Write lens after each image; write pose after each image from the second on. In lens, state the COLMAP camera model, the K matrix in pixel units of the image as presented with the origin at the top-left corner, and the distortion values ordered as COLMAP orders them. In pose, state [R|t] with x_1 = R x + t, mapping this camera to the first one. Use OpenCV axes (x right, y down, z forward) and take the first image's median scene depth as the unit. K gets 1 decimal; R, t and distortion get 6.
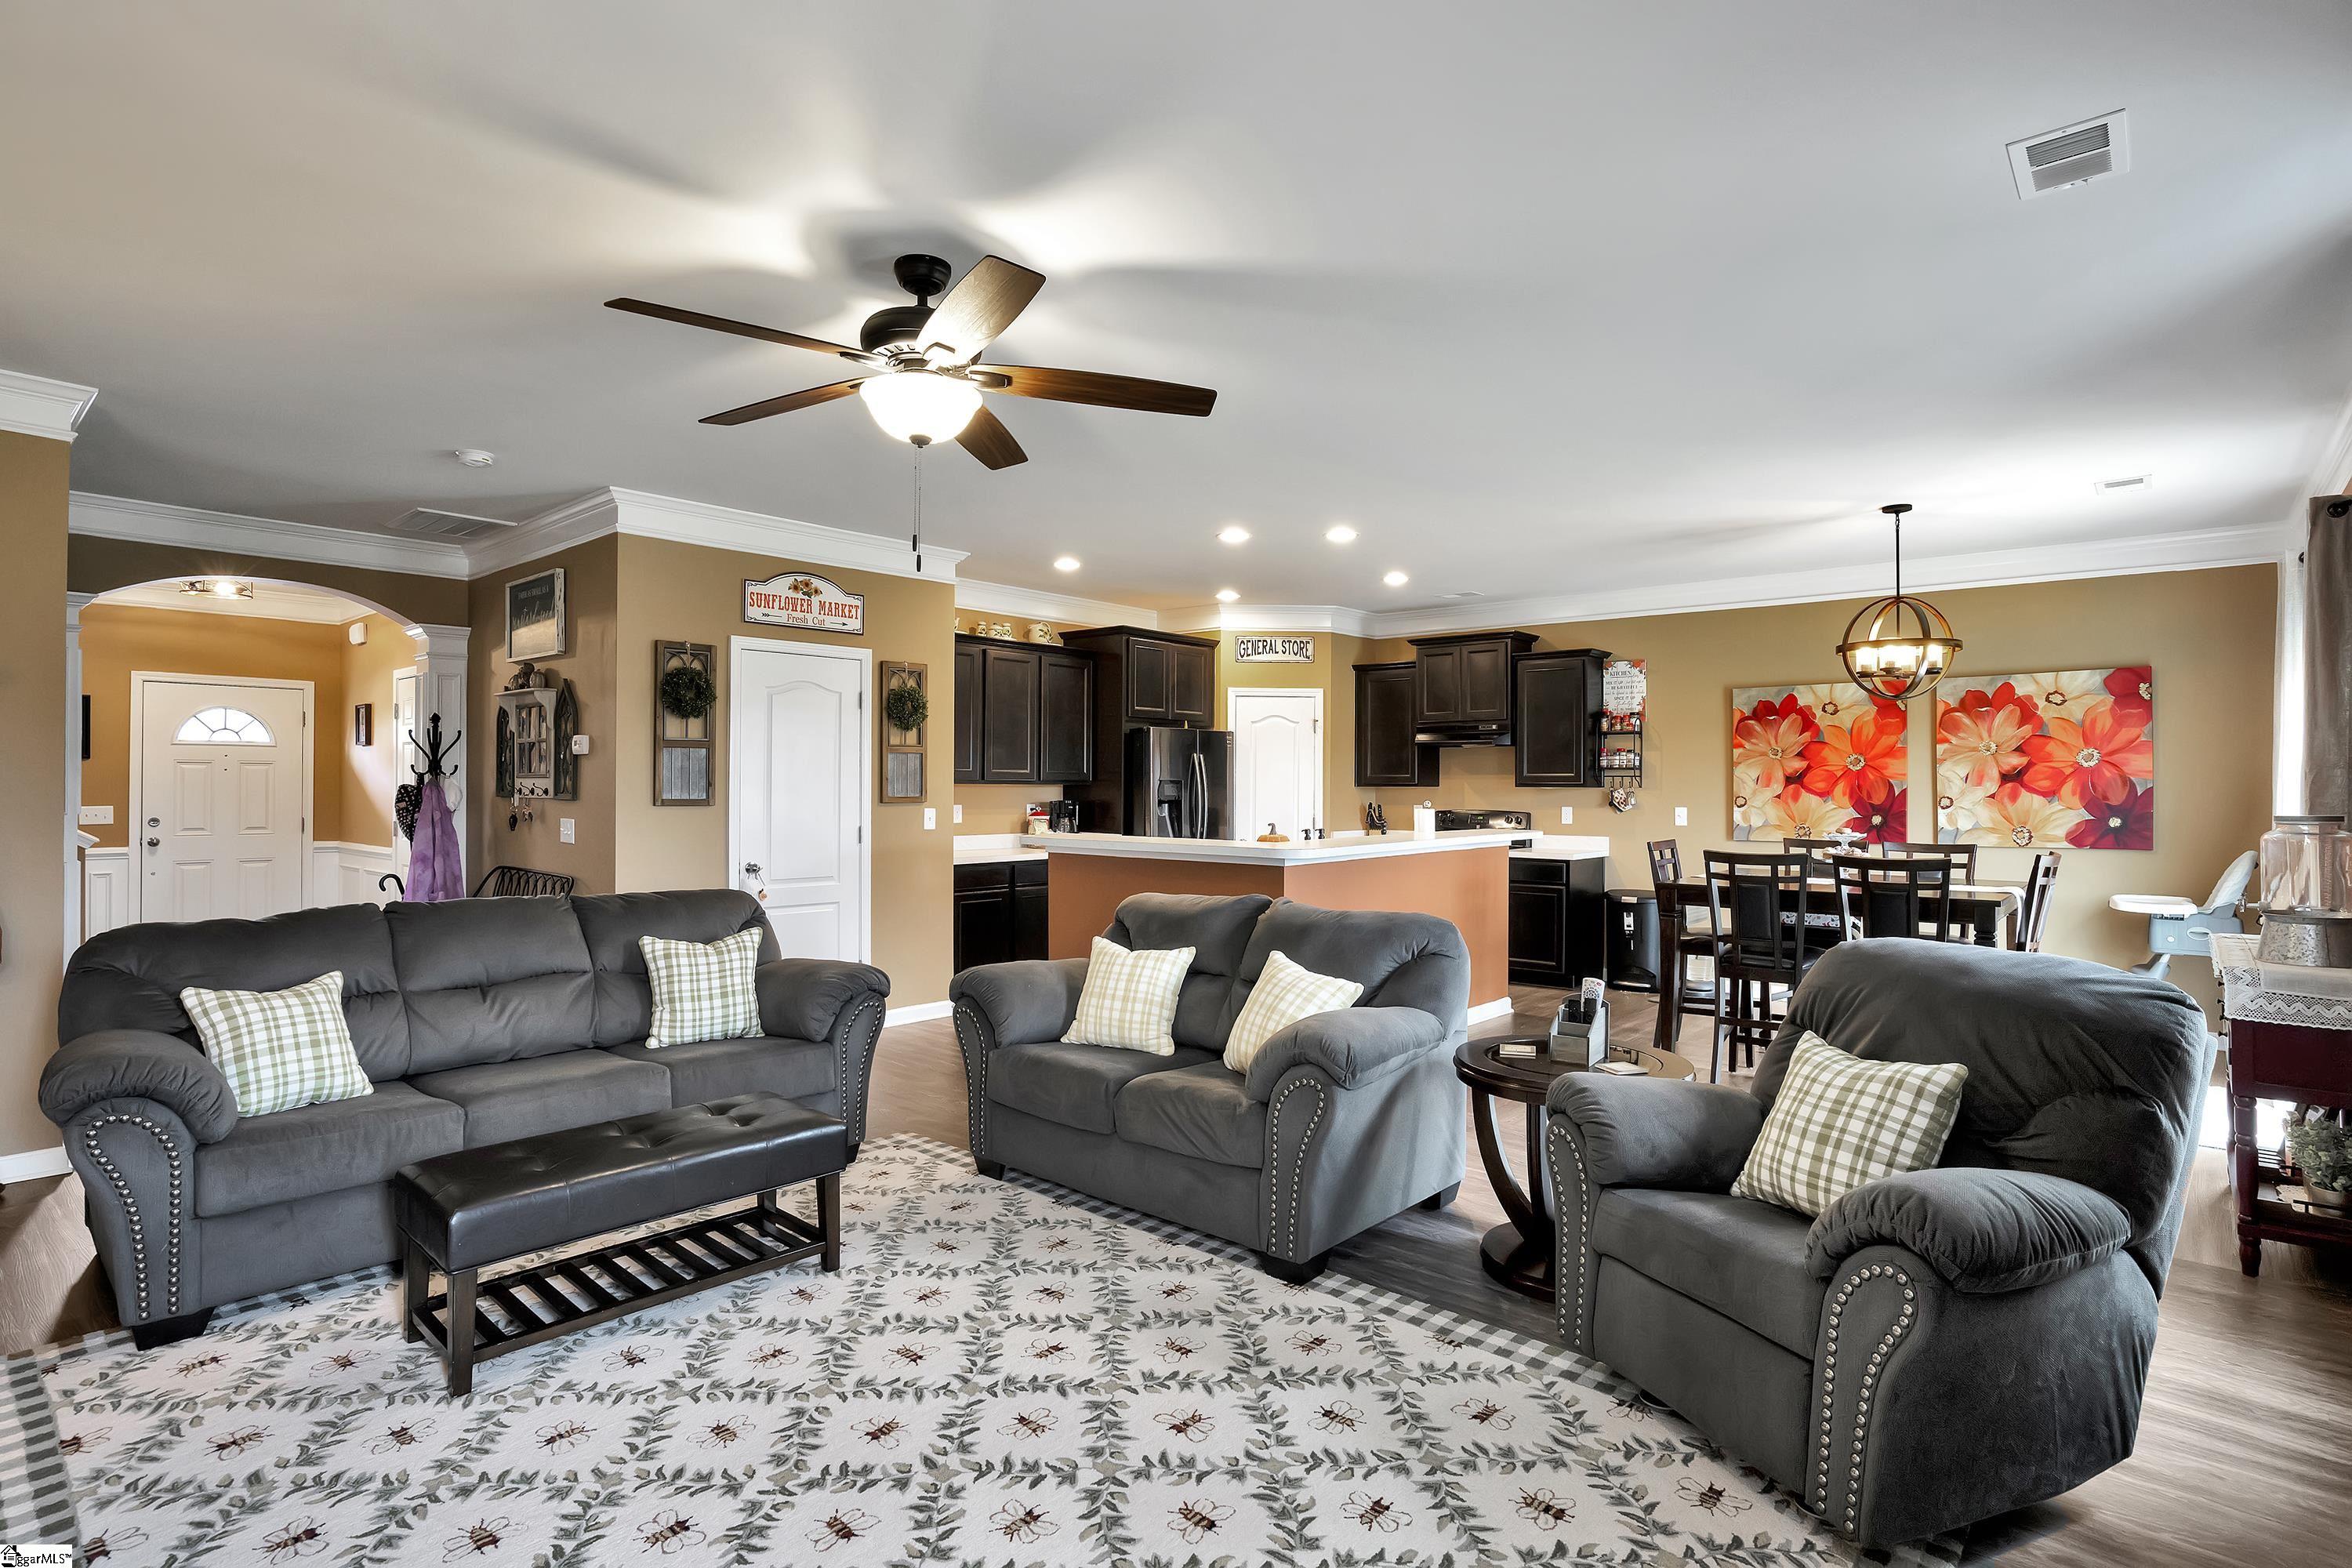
lens RADIAL K [[1141.3, 0, 1170.6], [0, 1141.3, 778.7], [0, 0, 1]] dist [-0.035072, 0.009101]
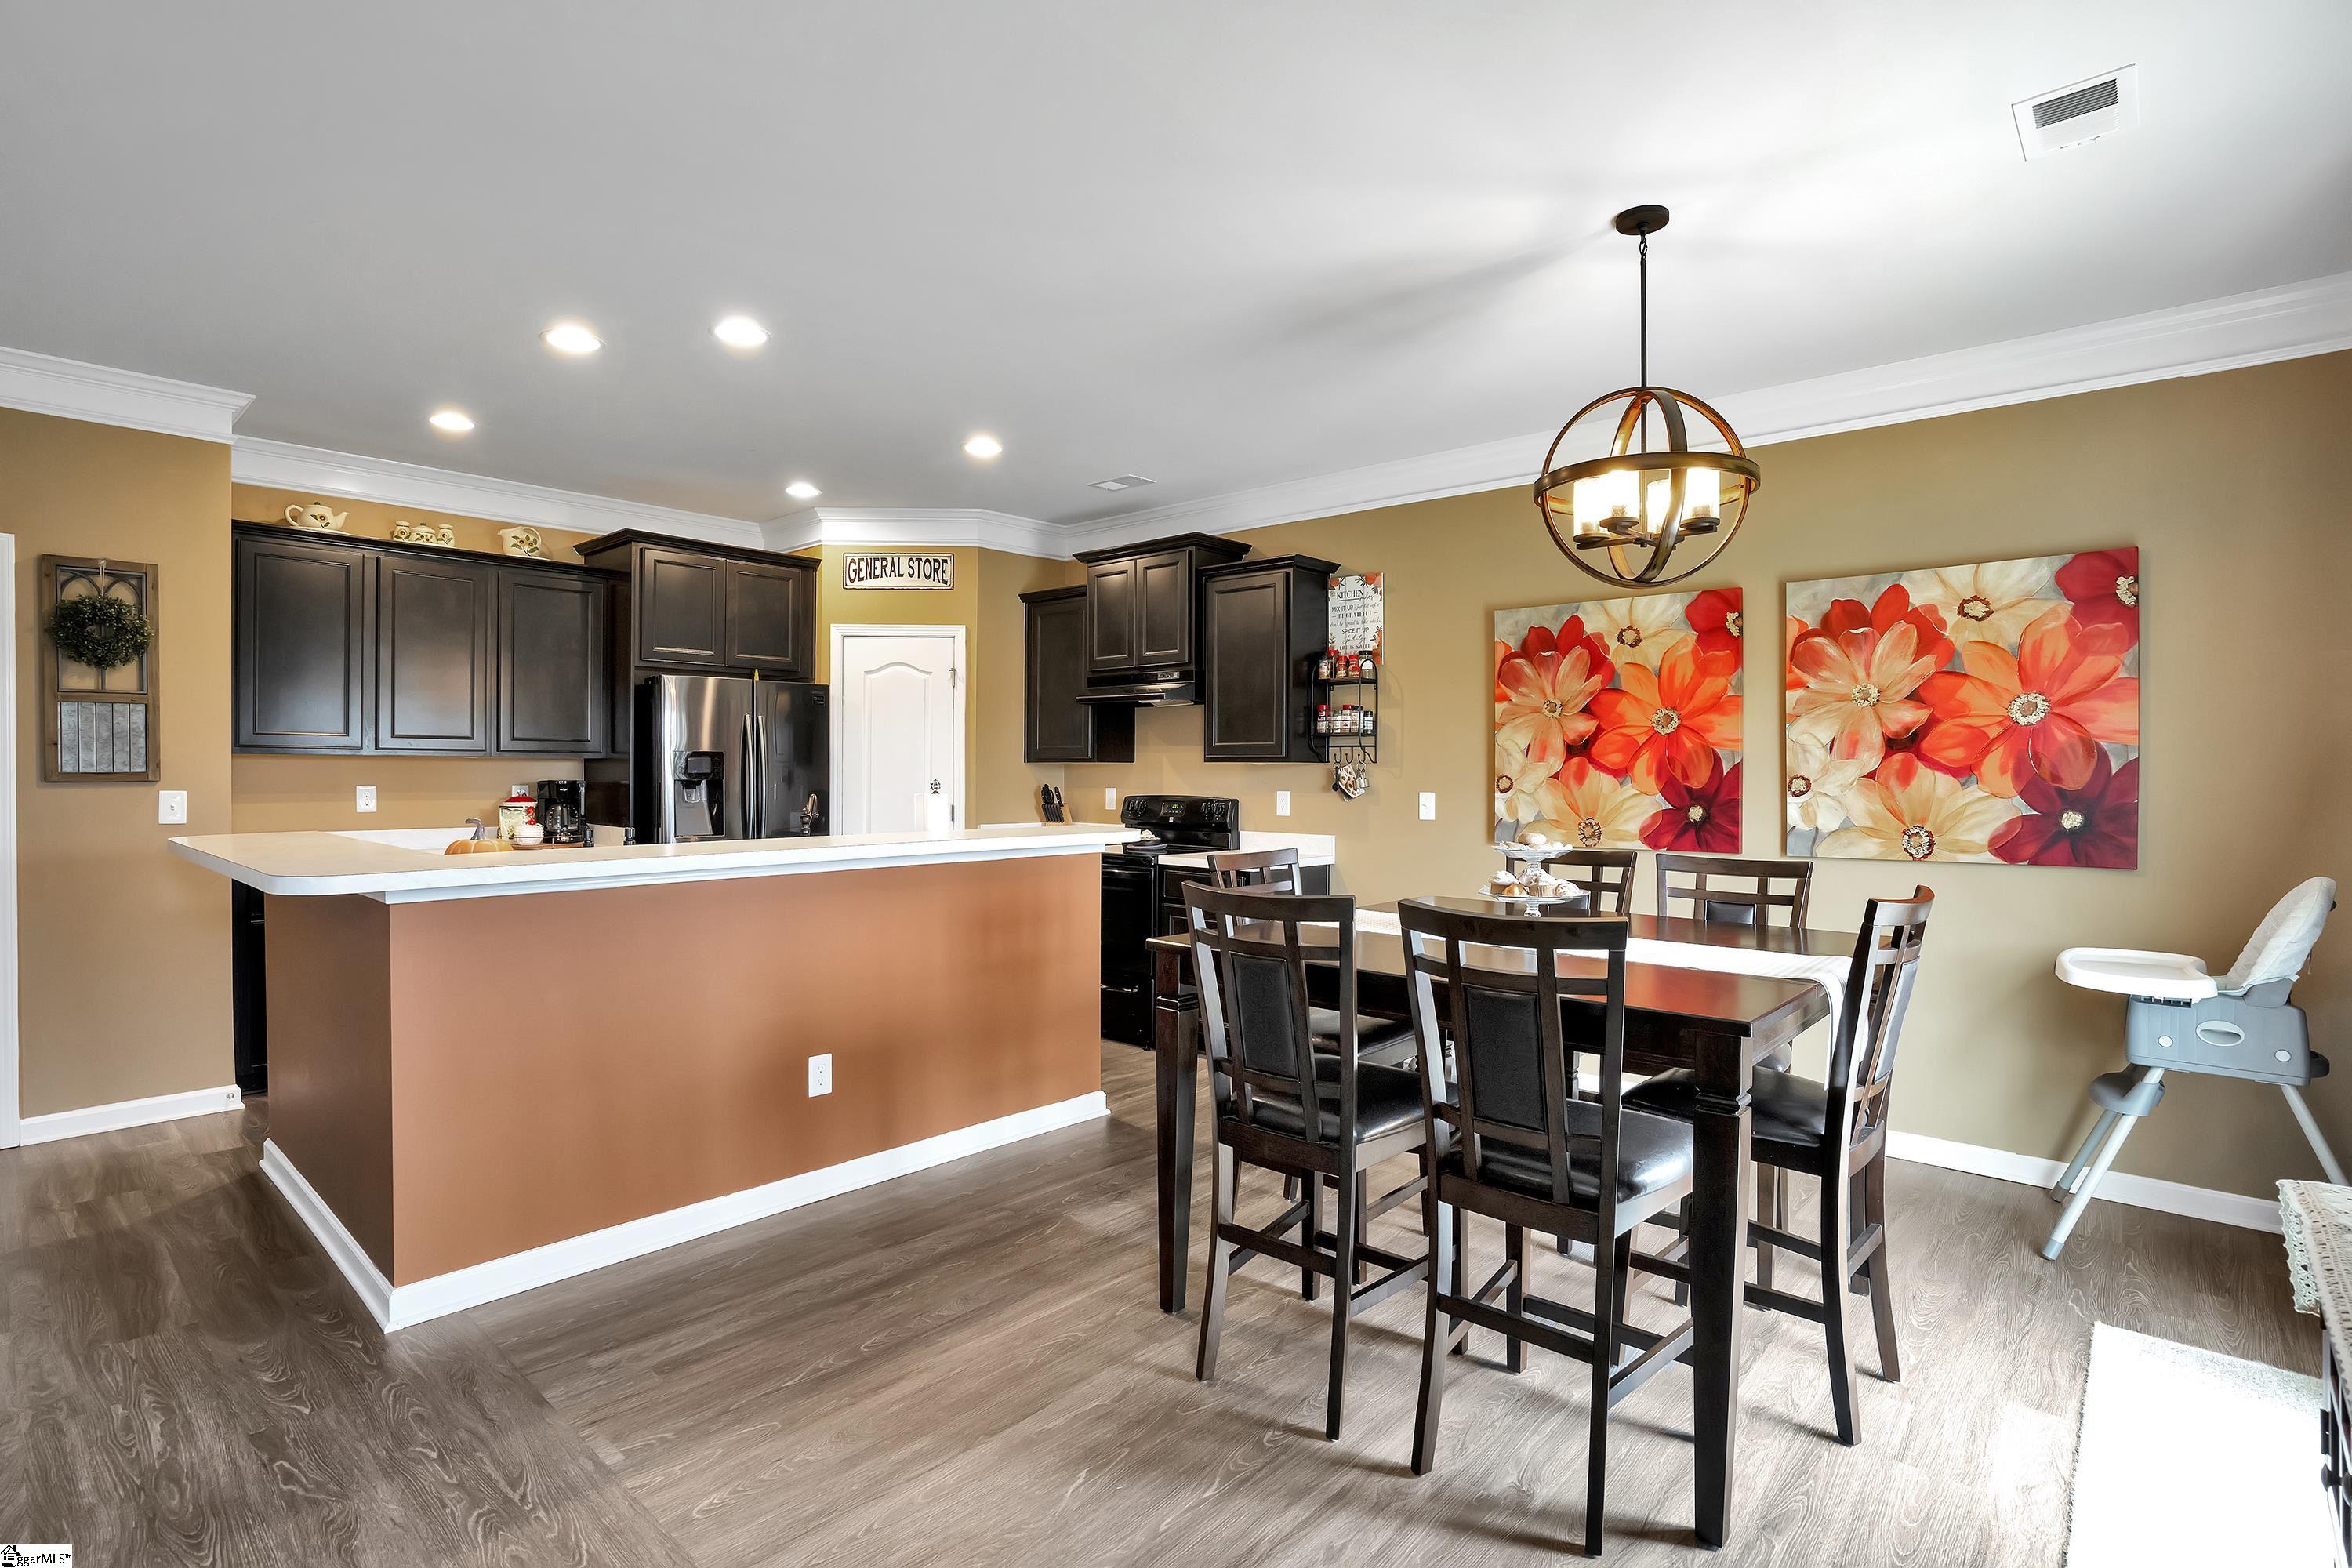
lens RADIAL K [[1141.3, 0, 1154.6], [0, 1141.3, 777.9], [0, 0, 1]] dist [-0.035072, 0.009101]
pose [[0.999947, 0.001101, -0.010277, 0.332910], [-0.000955, 0.999899, 0.014185, 0.008367], [0.010292, -0.014174, 0.999847, 0.368935]]
